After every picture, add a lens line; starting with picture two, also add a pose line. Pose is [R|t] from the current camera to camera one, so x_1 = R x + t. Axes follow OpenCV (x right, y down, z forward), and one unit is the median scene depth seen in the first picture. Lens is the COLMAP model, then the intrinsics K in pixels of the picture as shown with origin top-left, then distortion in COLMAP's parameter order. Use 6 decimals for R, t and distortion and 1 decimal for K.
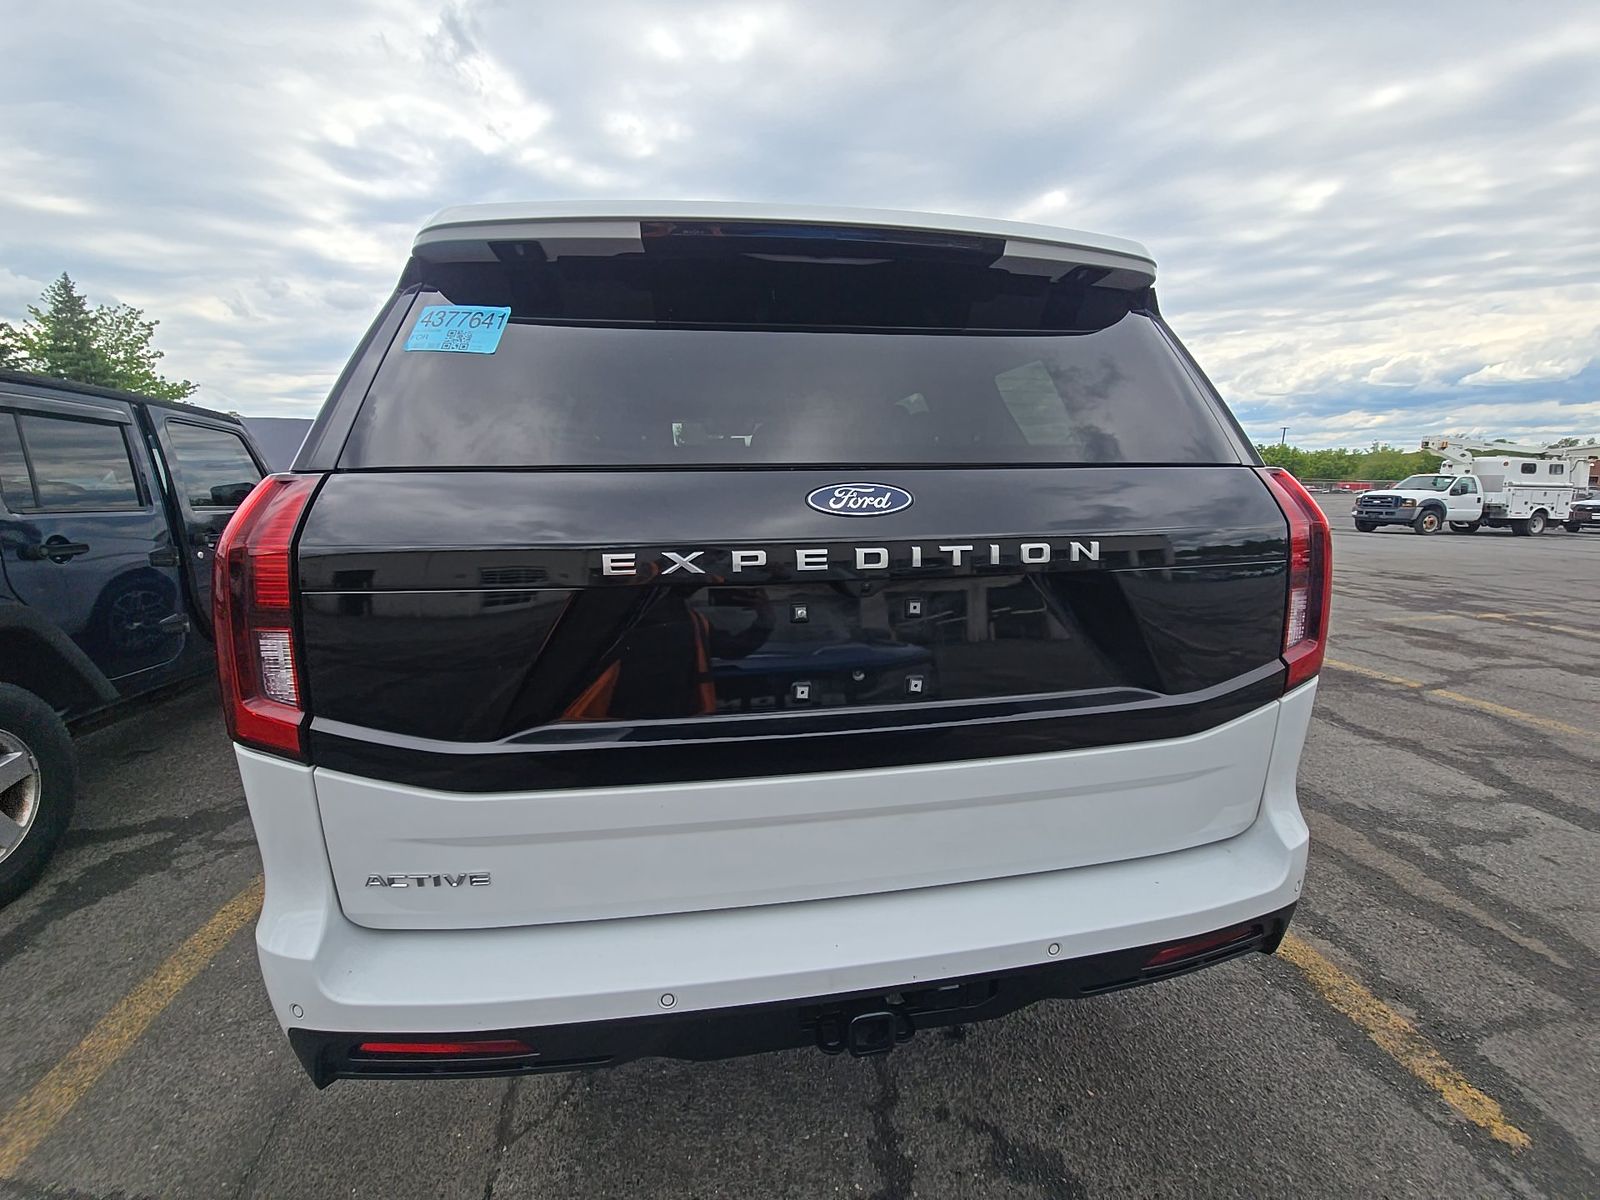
lens RADIAL K [[654.3, 0, 805.5], [0, 654.3, 607.9], [0, 0, 1]] dist [0.004032, -0.007365]
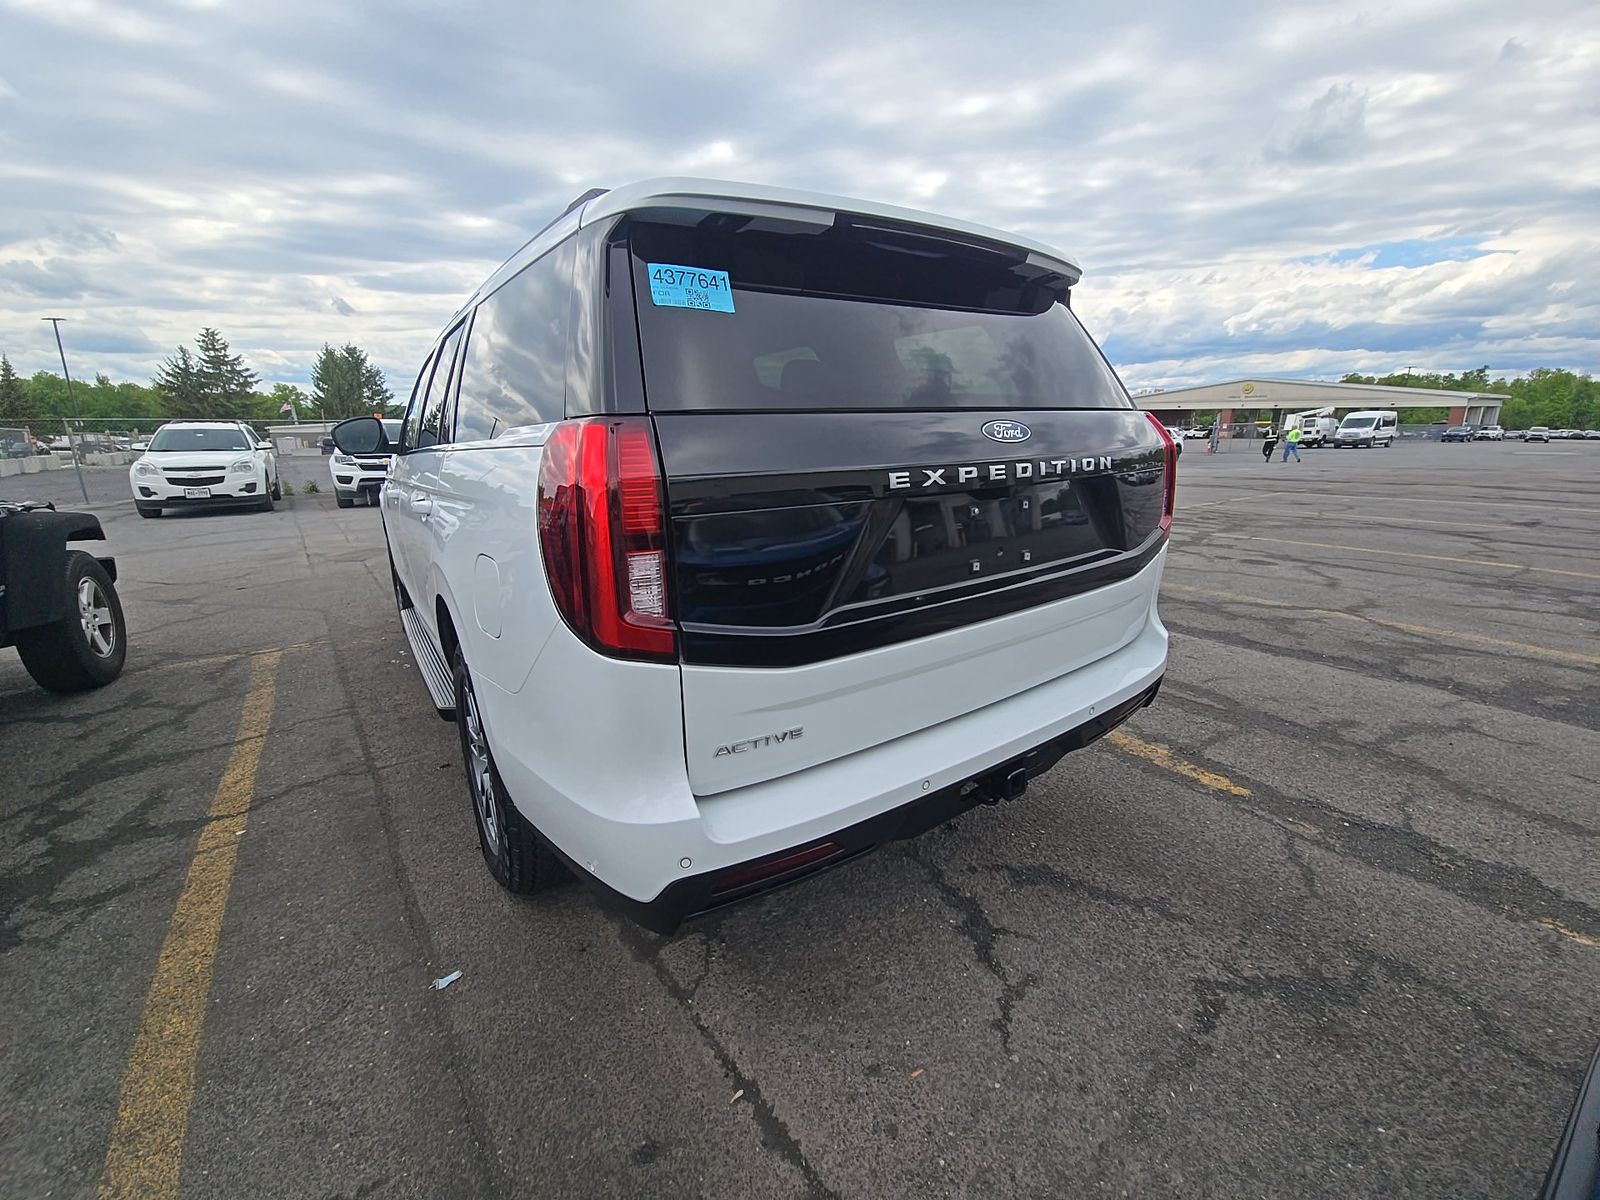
lens RADIAL K [[654.3, 0, 778.7], [0, 654.3, 608.1], [0, 0, 1]] dist [0.004032, -0.007365]
pose [[0.904221, -0.123001, 0.408969, -0.735079], [0.092949, 0.991351, 0.092649, 0.032706], [-0.416828, -0.045762, 0.907833, -0.108323]]
